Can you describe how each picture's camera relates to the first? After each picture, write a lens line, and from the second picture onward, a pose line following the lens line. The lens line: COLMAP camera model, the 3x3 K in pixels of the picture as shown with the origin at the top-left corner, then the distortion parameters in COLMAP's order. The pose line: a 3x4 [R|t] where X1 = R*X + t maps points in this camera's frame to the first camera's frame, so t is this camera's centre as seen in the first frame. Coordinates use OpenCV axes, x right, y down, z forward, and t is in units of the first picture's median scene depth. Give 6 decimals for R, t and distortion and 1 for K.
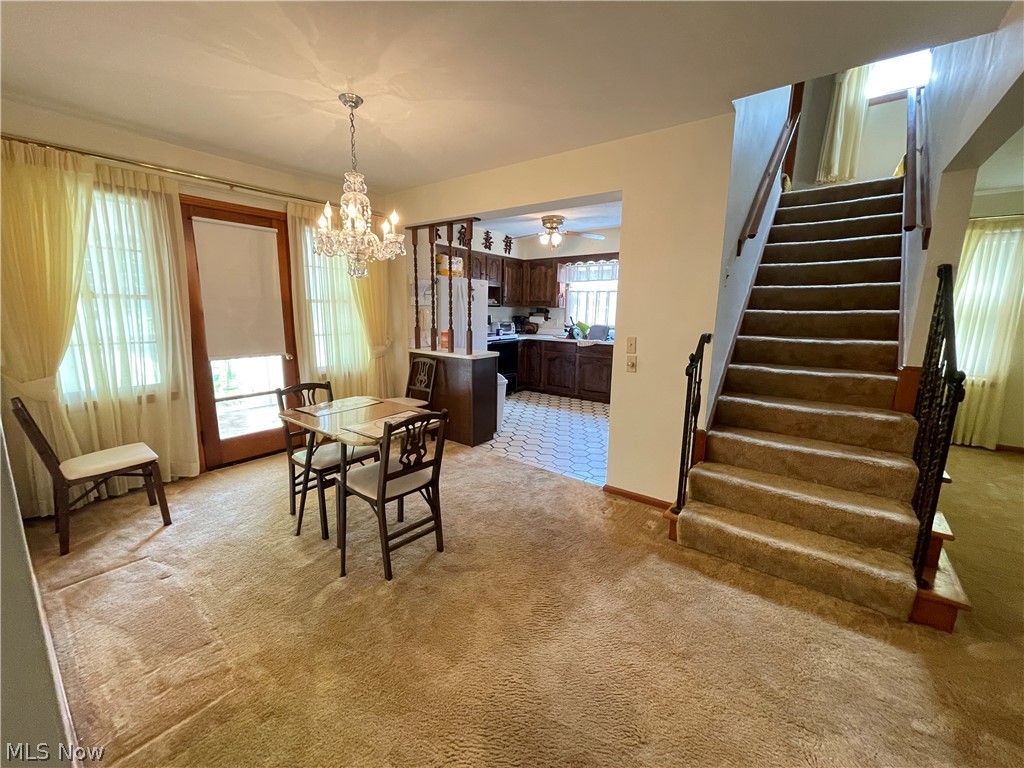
lens RADIAL K [[412.5, 0, 508.0], [0, 412.5, 381.0], [0, 0, 1]] dist [-0.002651, 0.000188]
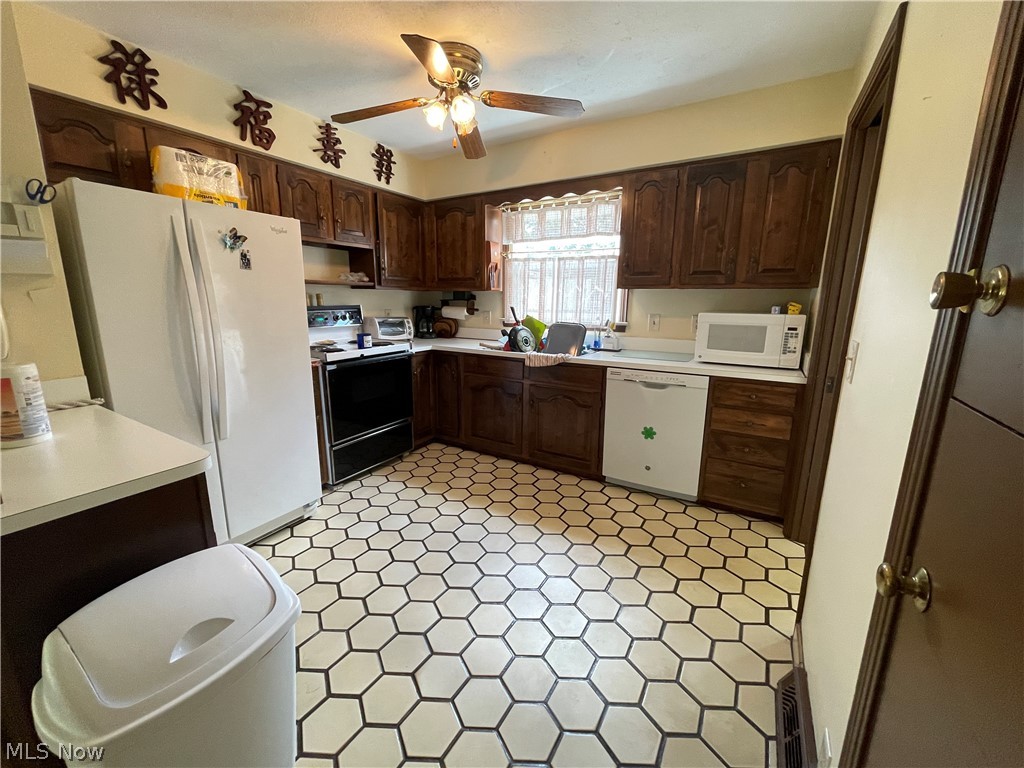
lens RADIAL K [[412.6, 0, 507.6], [0, 412.6, 381.8], [0, 0, 1]] dist [-0.007957, 0.005543]
pose [[0.993552, -0.029119, 0.109574, 0.126829], [0.025811, 0.999171, 0.031488, -0.113588], [-0.110400, -0.028457, 0.993480, 0.698574]]
